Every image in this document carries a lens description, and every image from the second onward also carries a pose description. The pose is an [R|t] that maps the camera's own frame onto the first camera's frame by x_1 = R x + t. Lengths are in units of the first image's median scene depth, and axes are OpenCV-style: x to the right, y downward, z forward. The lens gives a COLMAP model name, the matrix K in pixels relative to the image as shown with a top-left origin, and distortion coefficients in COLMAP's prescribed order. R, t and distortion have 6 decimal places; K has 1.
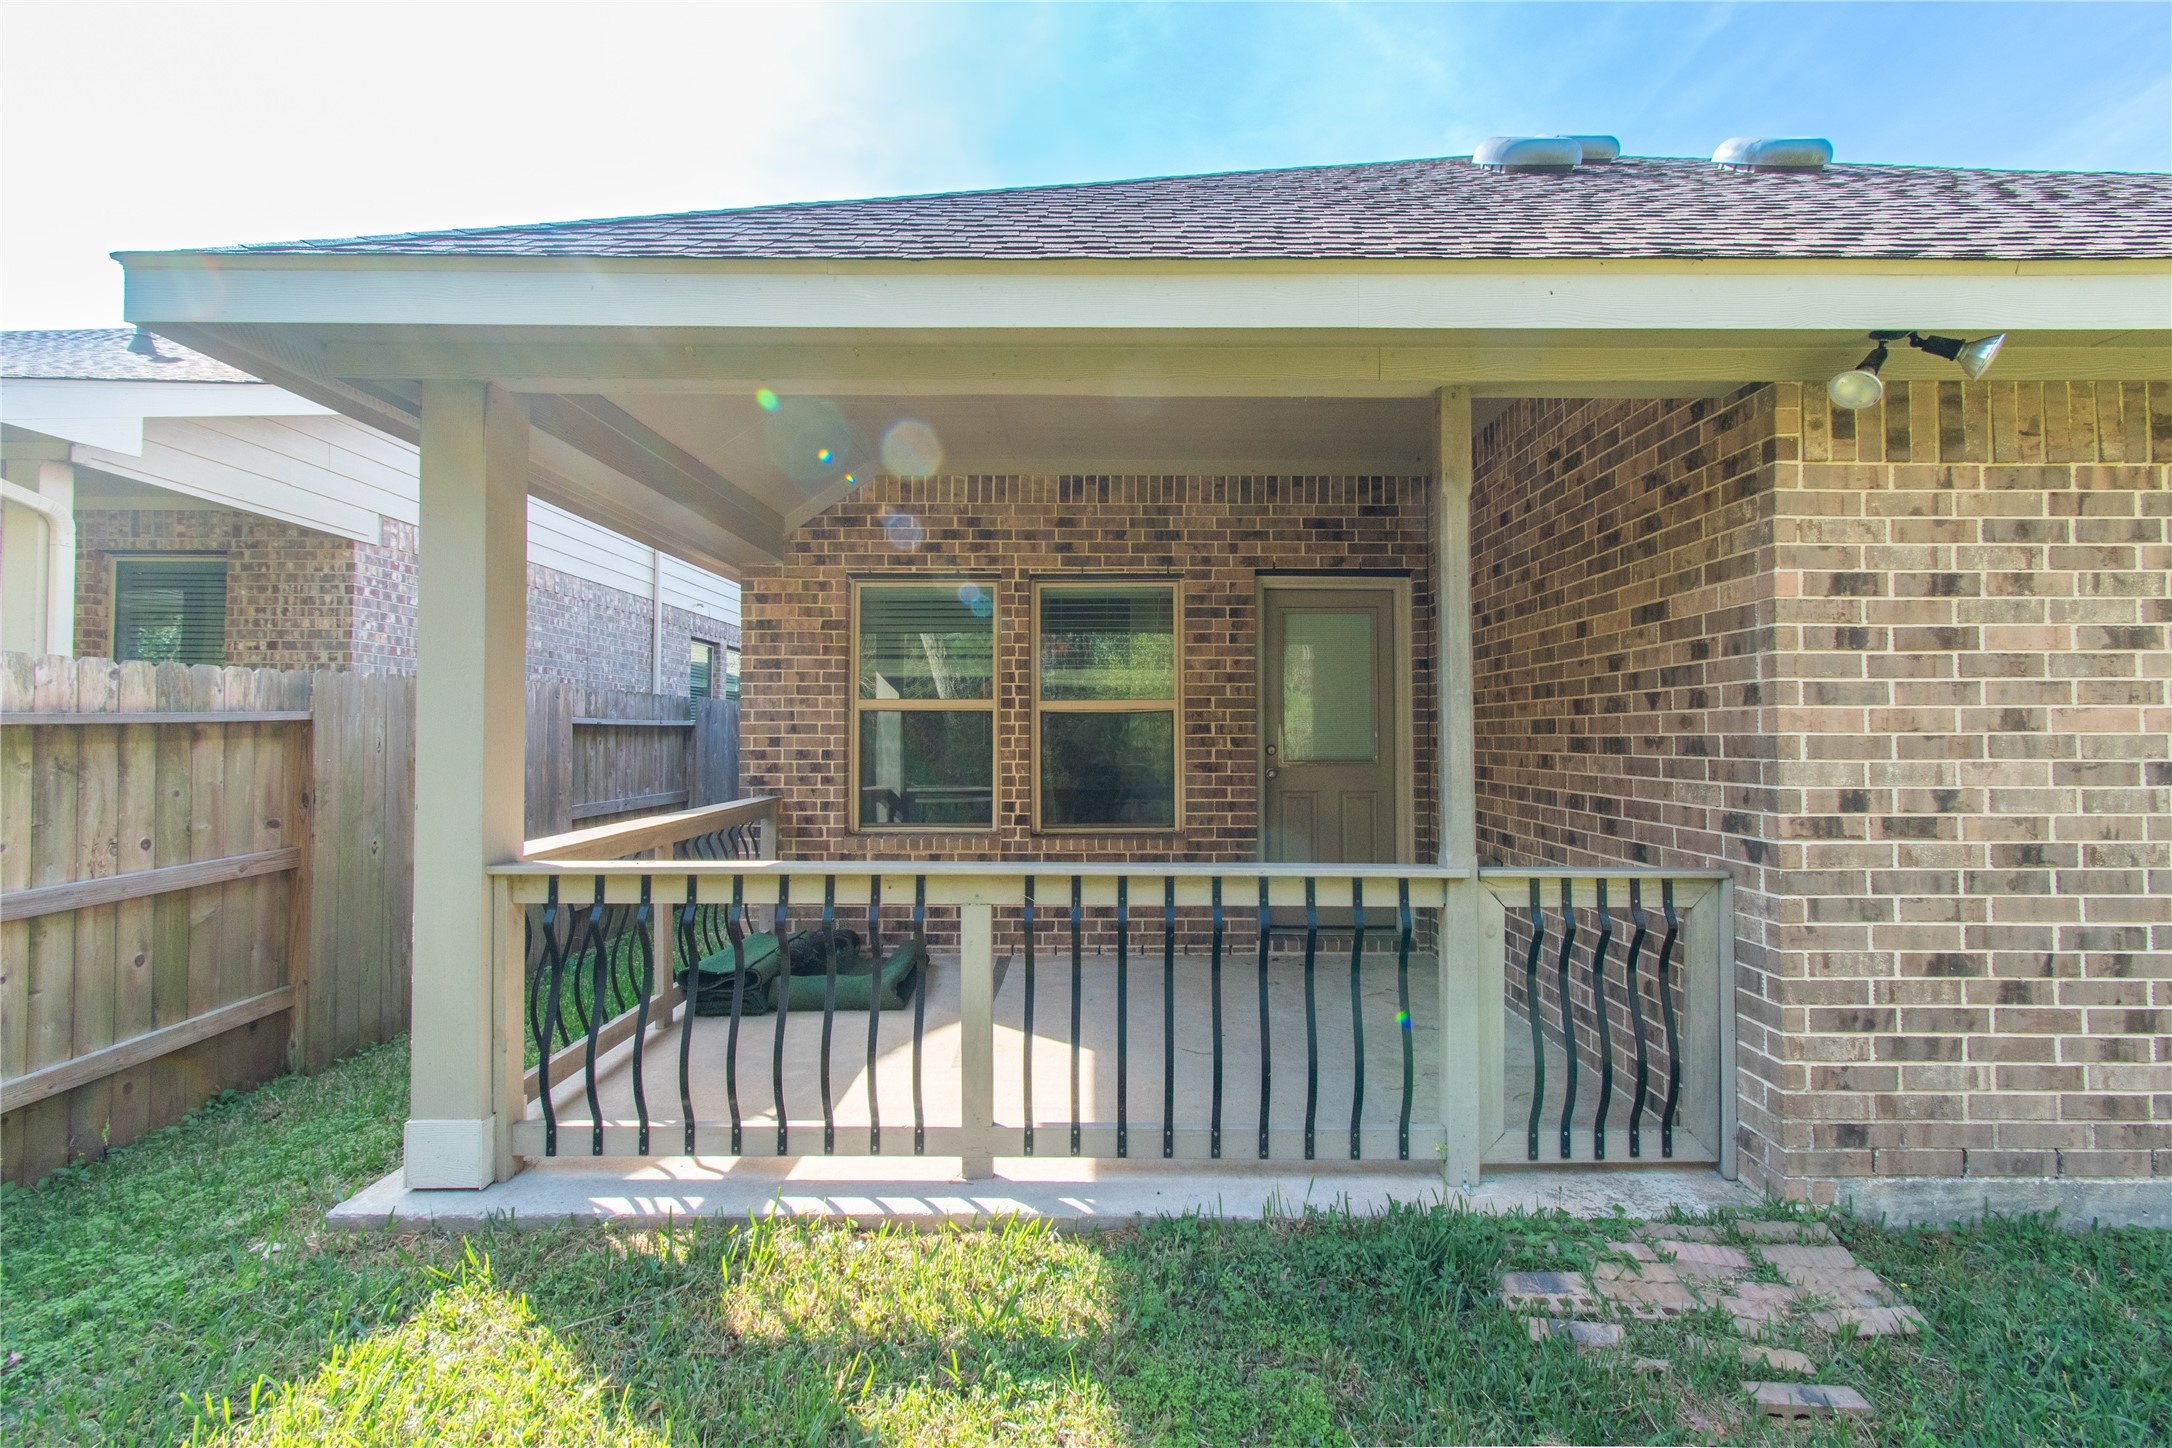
lens RADIAL K [[993.1, 0, 1102.4], [0, 993.1, 720.3], [0, 0, 1]] dist [0.005807, 0.000312]
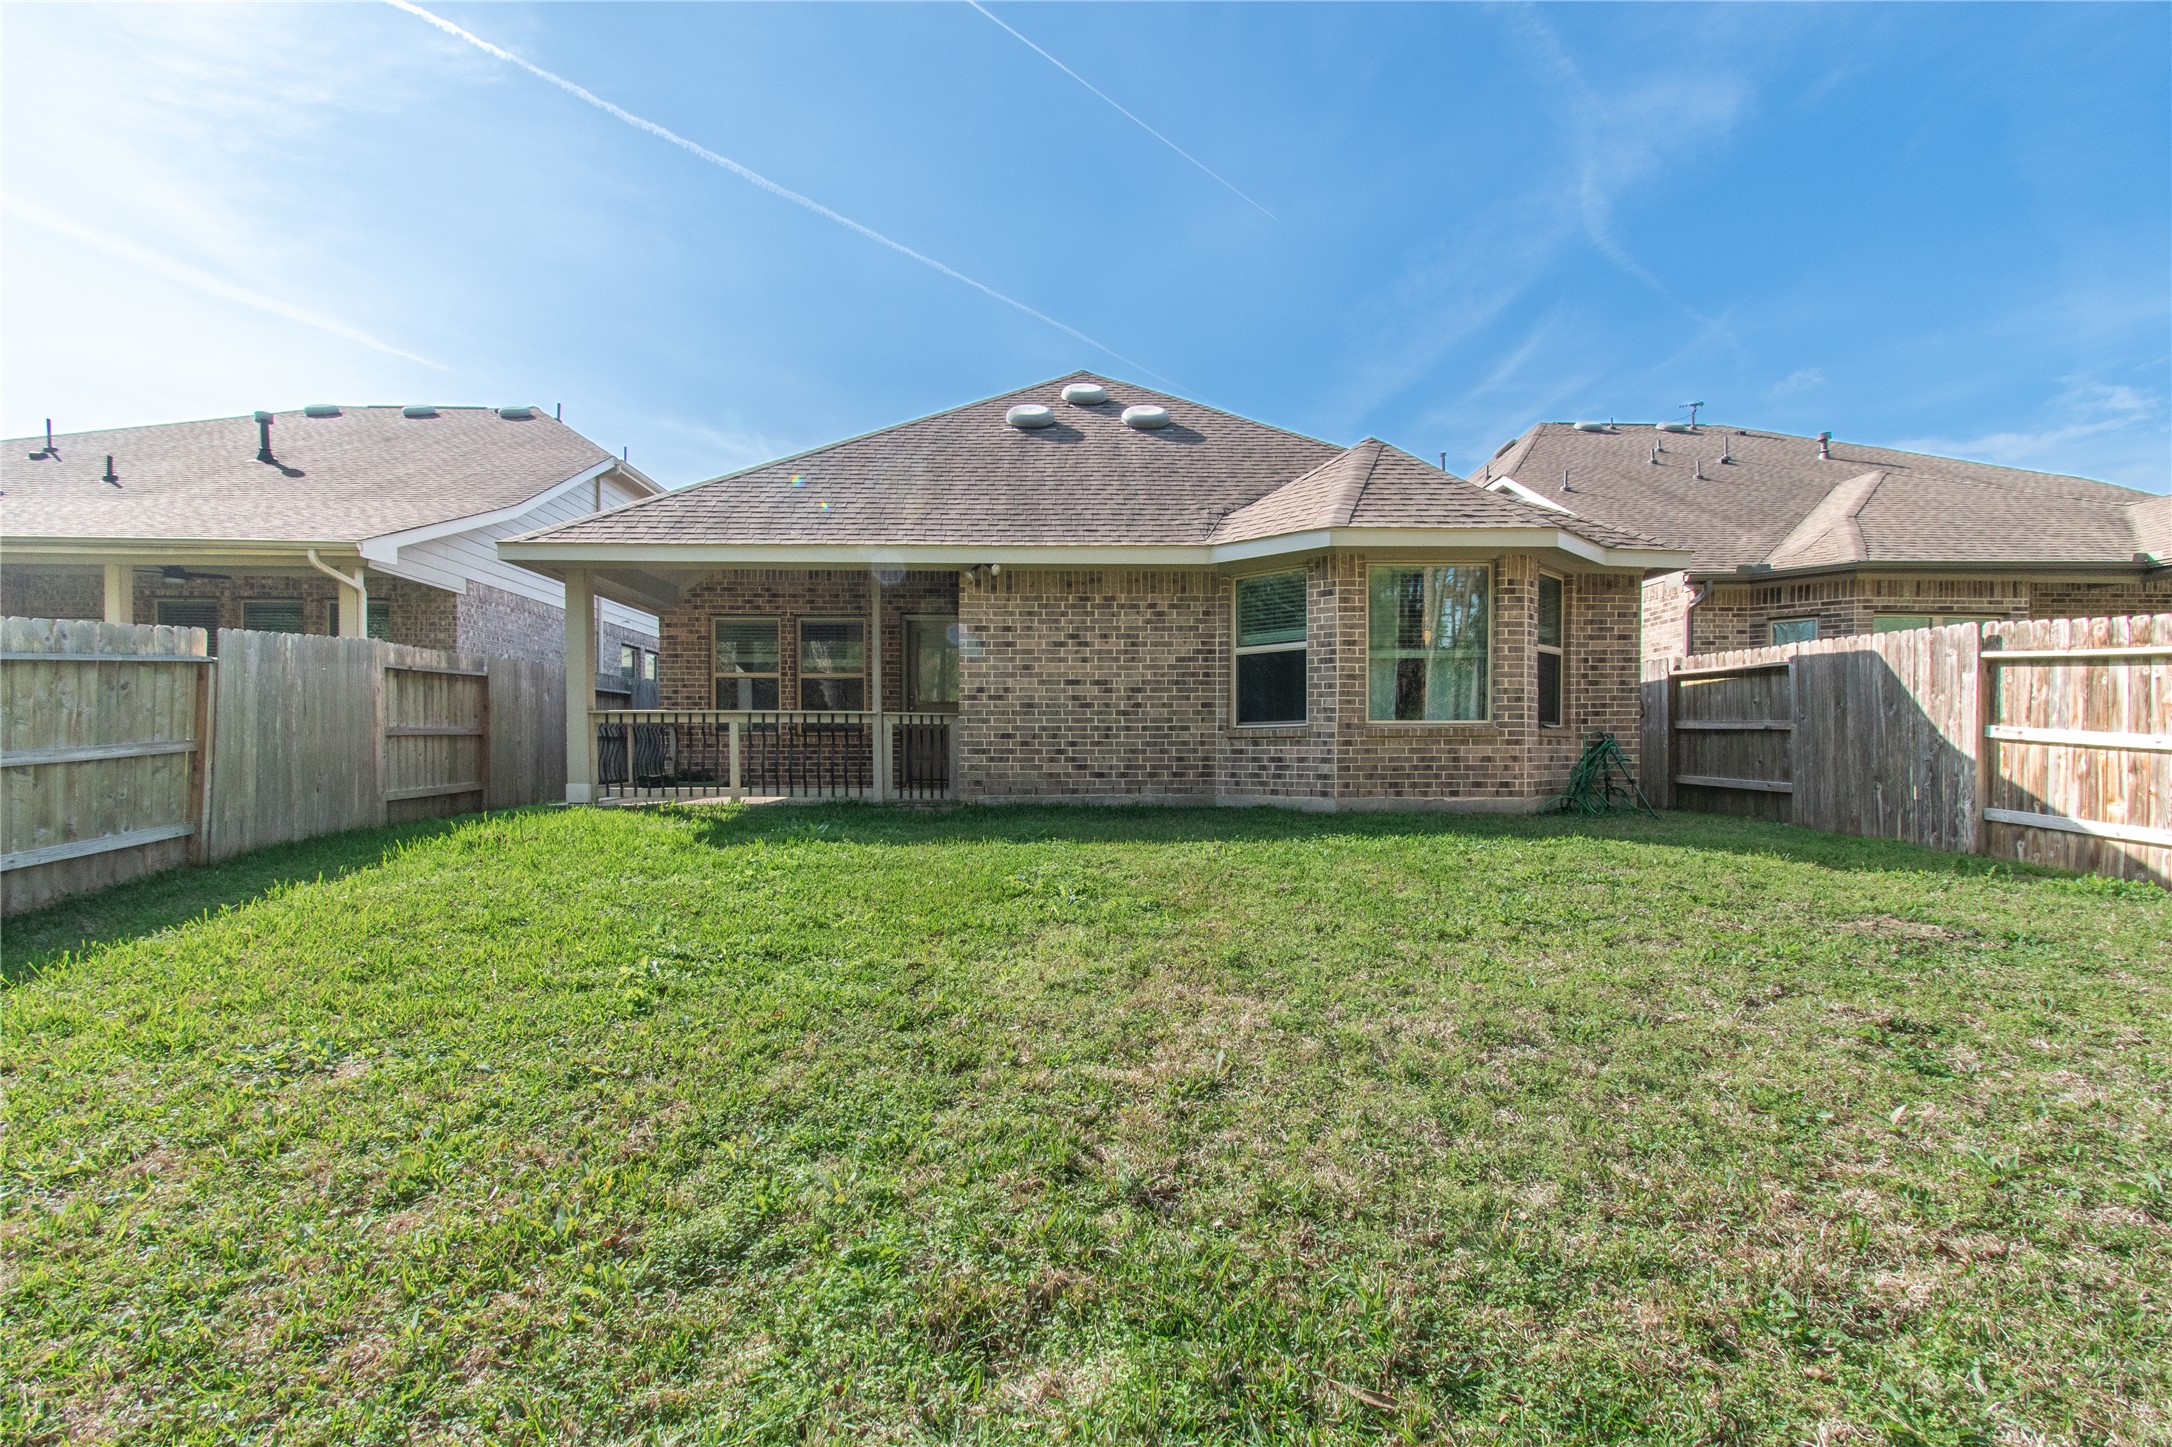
lens RADIAL K [[993.1, 0, 1042.1], [0, 993.1, 756.1], [0, 0, 1]] dist [0.005807, 0.000312]
pose [[0.999630, -0.000704, 0.027200, 0.404100], [-0.000045, 0.999621, 0.027519, 0.100737], [-0.027209, -0.027510, 0.999251, -1.172243]]
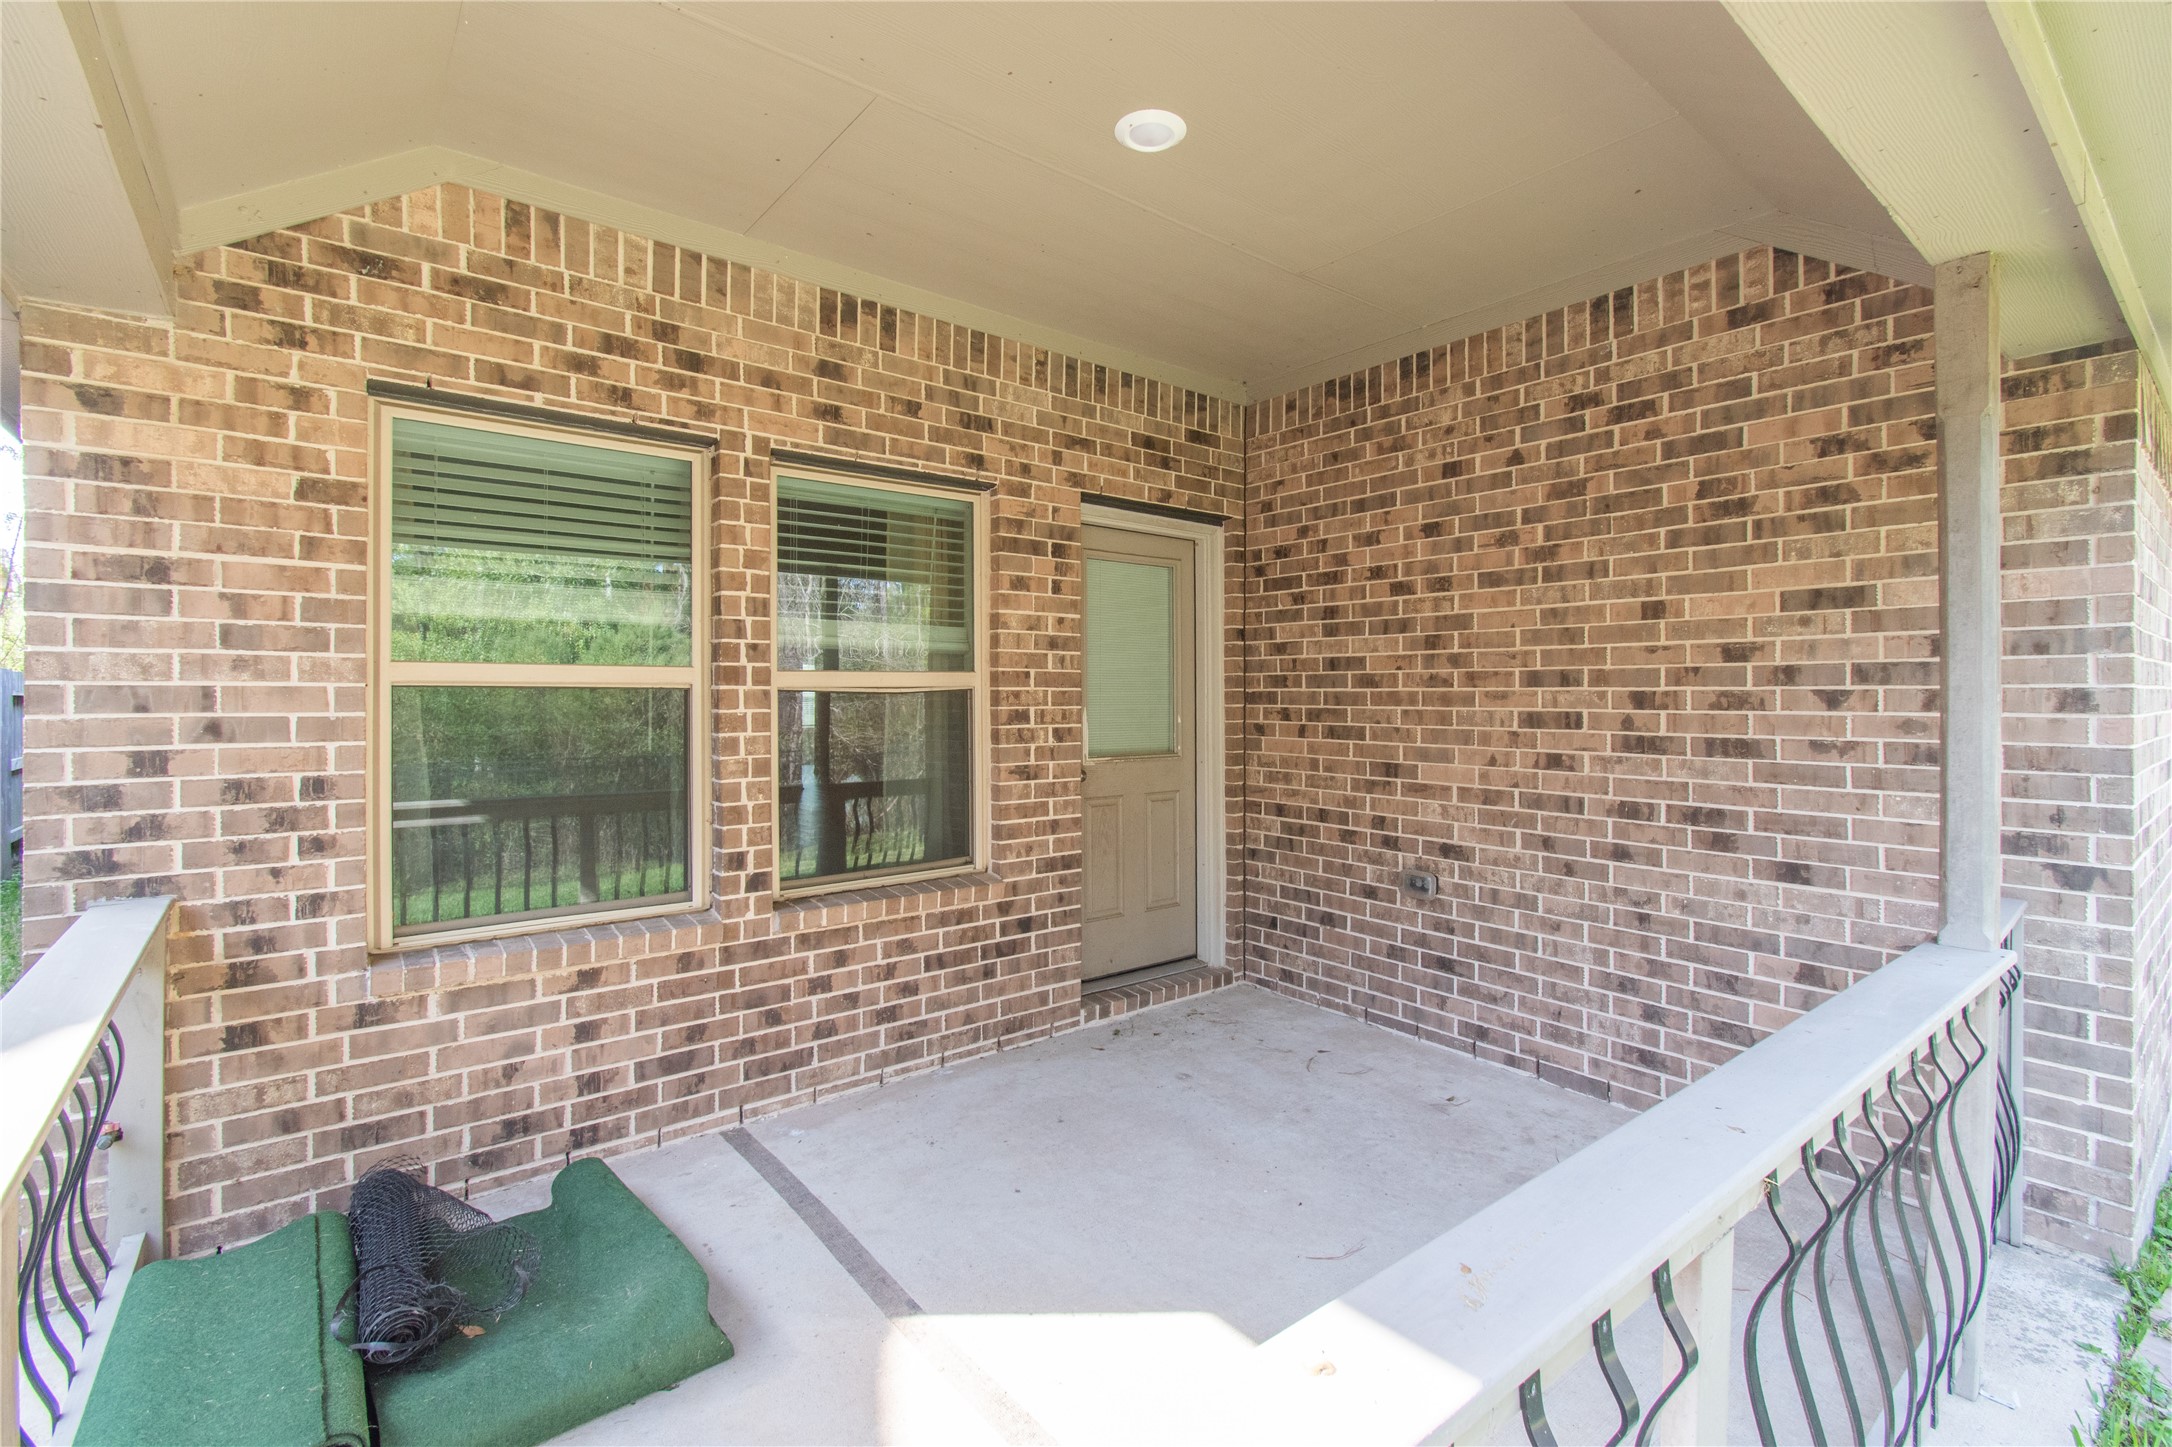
lens RADIAL K [[993.1, 0, 1106.8], [0, 993.1, 700.7], [0, 0, 1]] dist [0.005807, 0.000312]
pose [[0.767010, -0.002728, 0.641629, -0.291137], [-0.012509, 0.999737, 0.019204, -0.016238], [-0.641513, -0.022756, 0.766775, 0.439190]]
